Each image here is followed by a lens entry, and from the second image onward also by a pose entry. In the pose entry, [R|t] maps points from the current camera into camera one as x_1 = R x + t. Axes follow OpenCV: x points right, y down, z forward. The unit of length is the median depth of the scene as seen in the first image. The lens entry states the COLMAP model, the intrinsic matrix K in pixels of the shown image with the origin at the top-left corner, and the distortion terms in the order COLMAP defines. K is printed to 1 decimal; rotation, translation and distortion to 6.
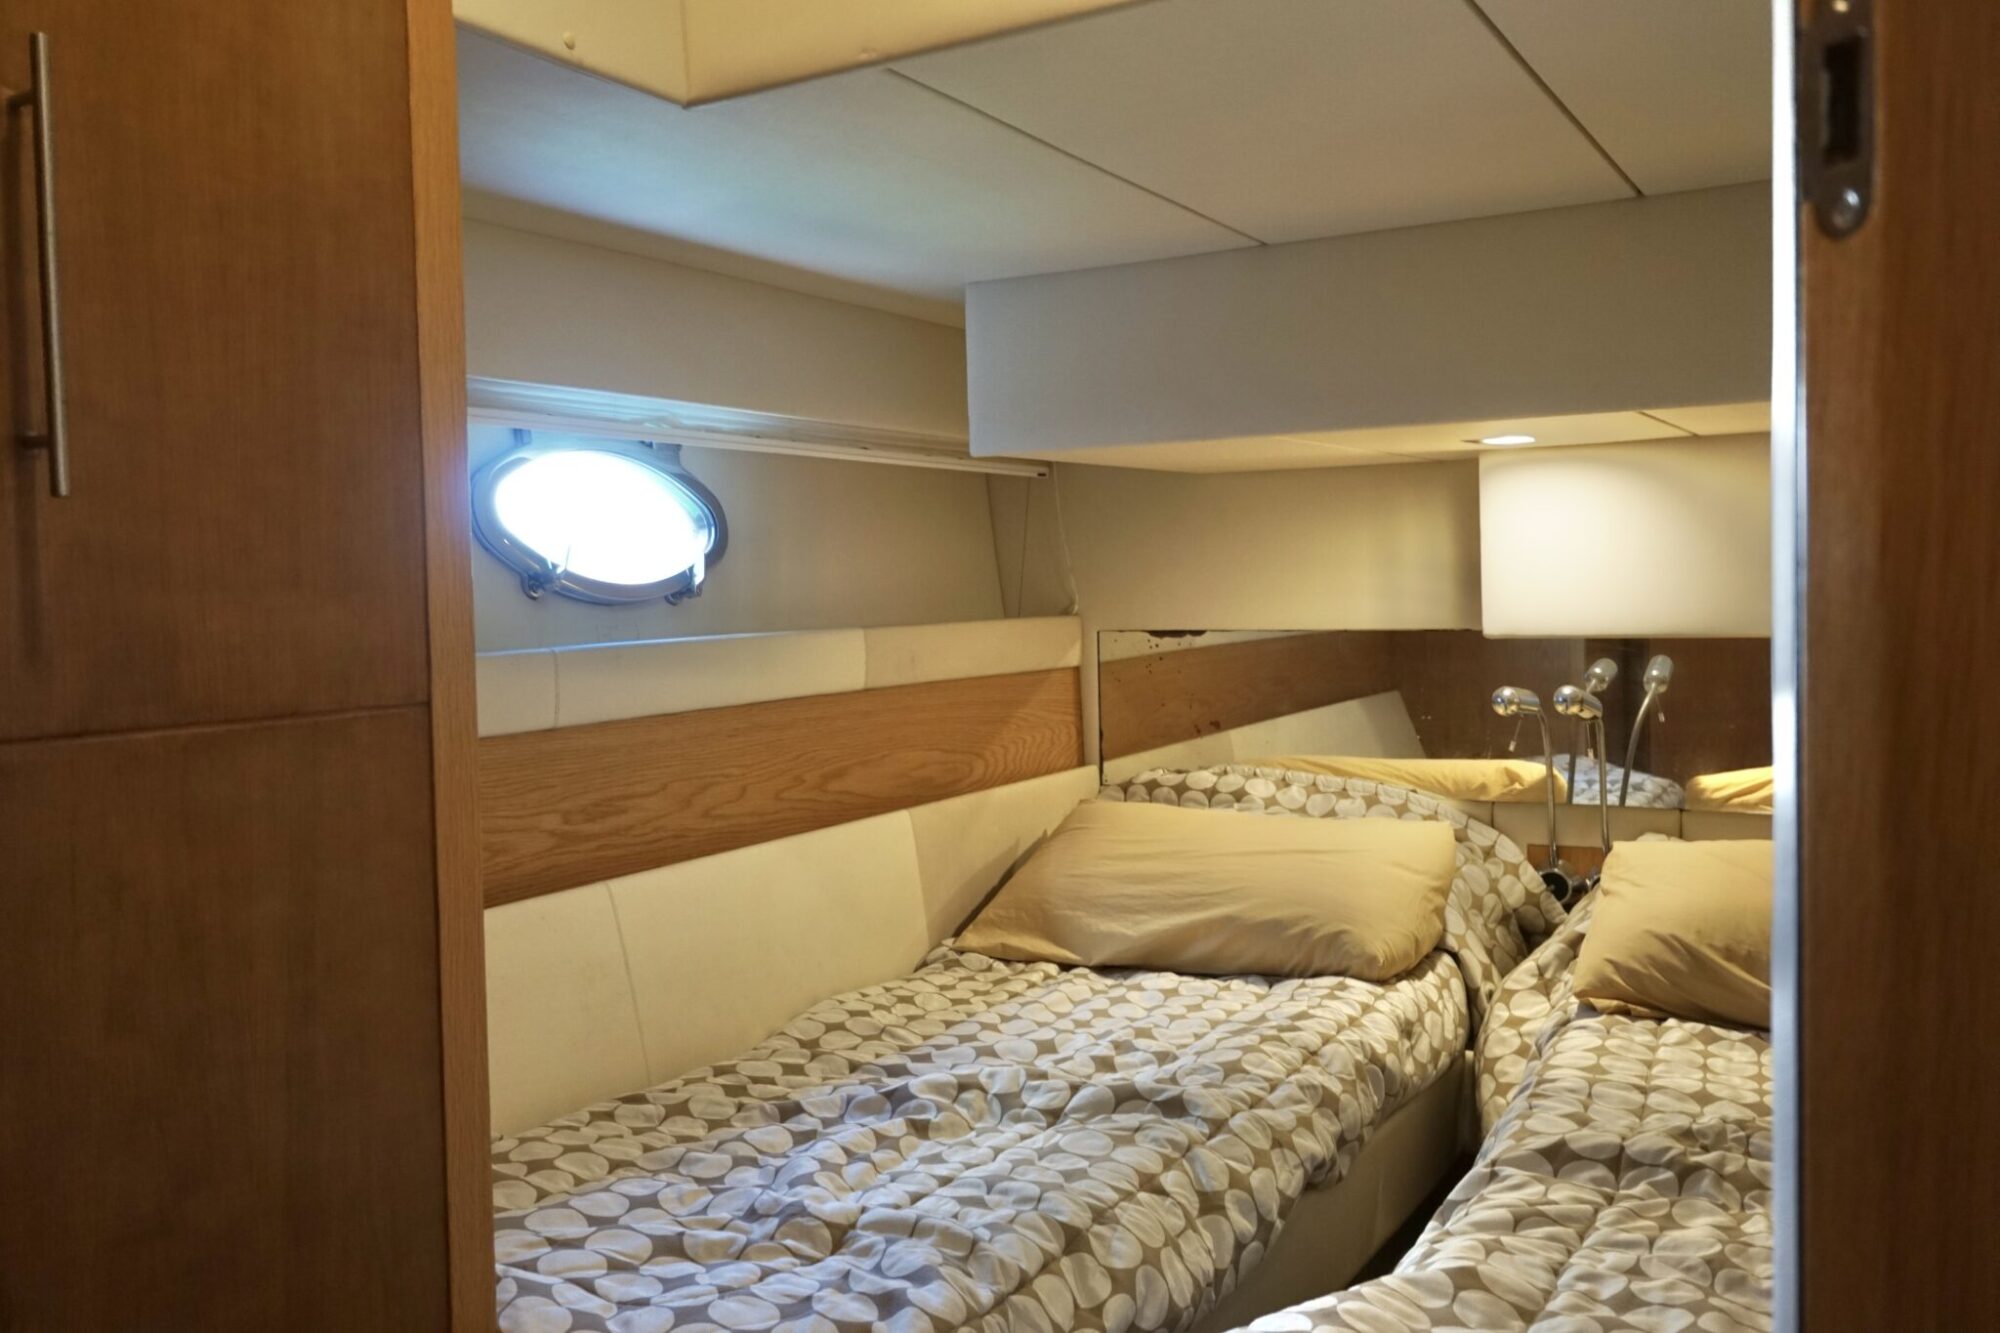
lens RADIAL K [[1731.3, 0, 999.8], [0, 1731.3, 662.3], [0, 0, 1]] dist [0.004356, -0.018252]
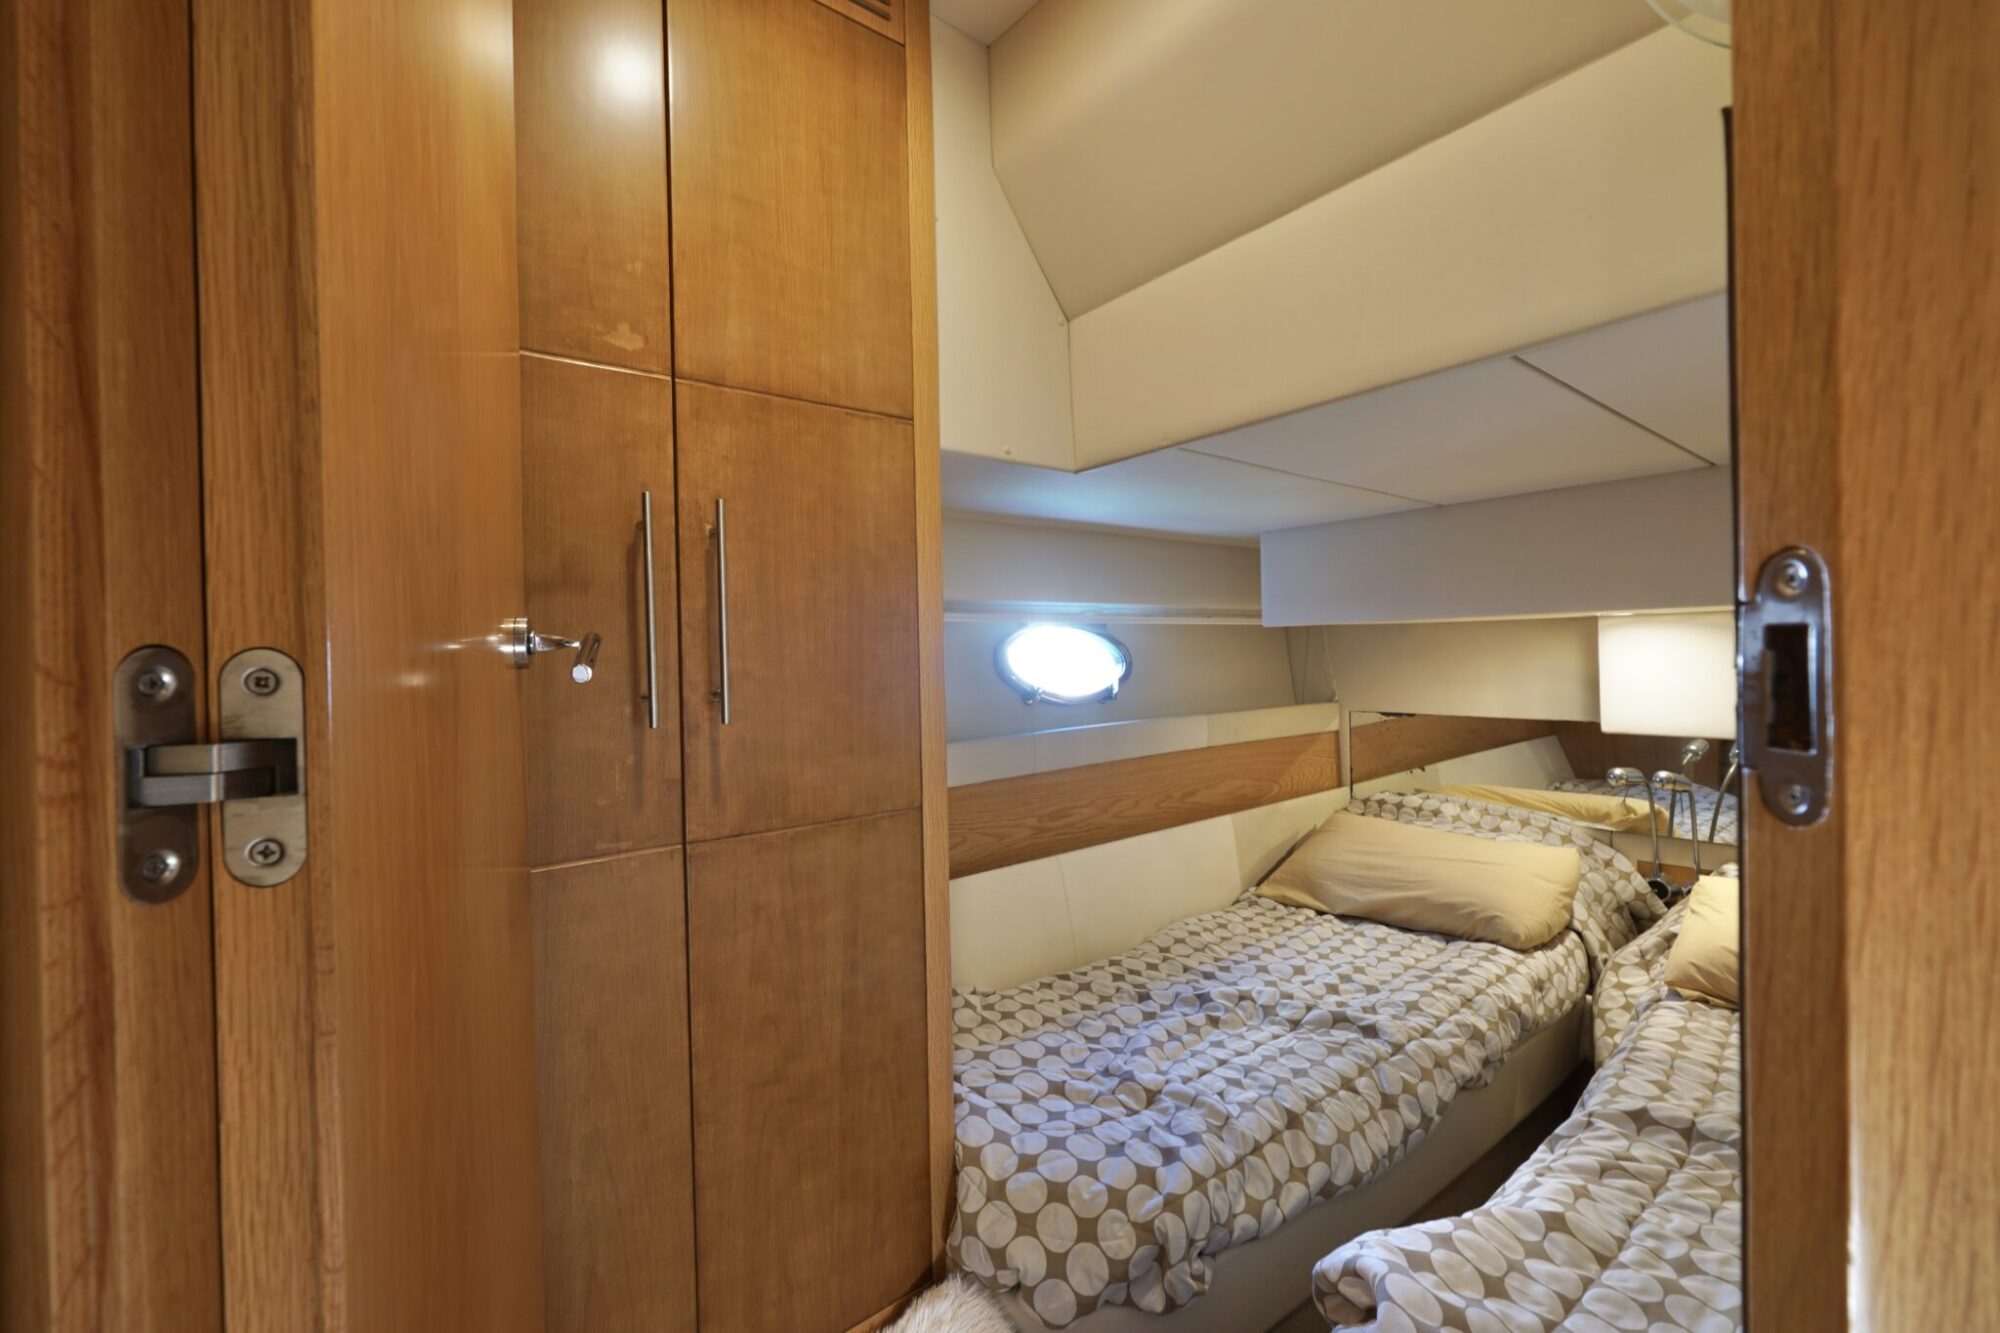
lens RADIAL K [[852.9, 0, 996.0], [0, 852.9, 663.9], [0, 0, 1]] dist [-0.005094, 0.002586]
pose [[0.932603, 0.006796, -0.360839, 0.054773], [-0.014780, 0.999703, -0.019371, -0.072768], [0.360600, 0.023399, 0.932427, 0.086767]]
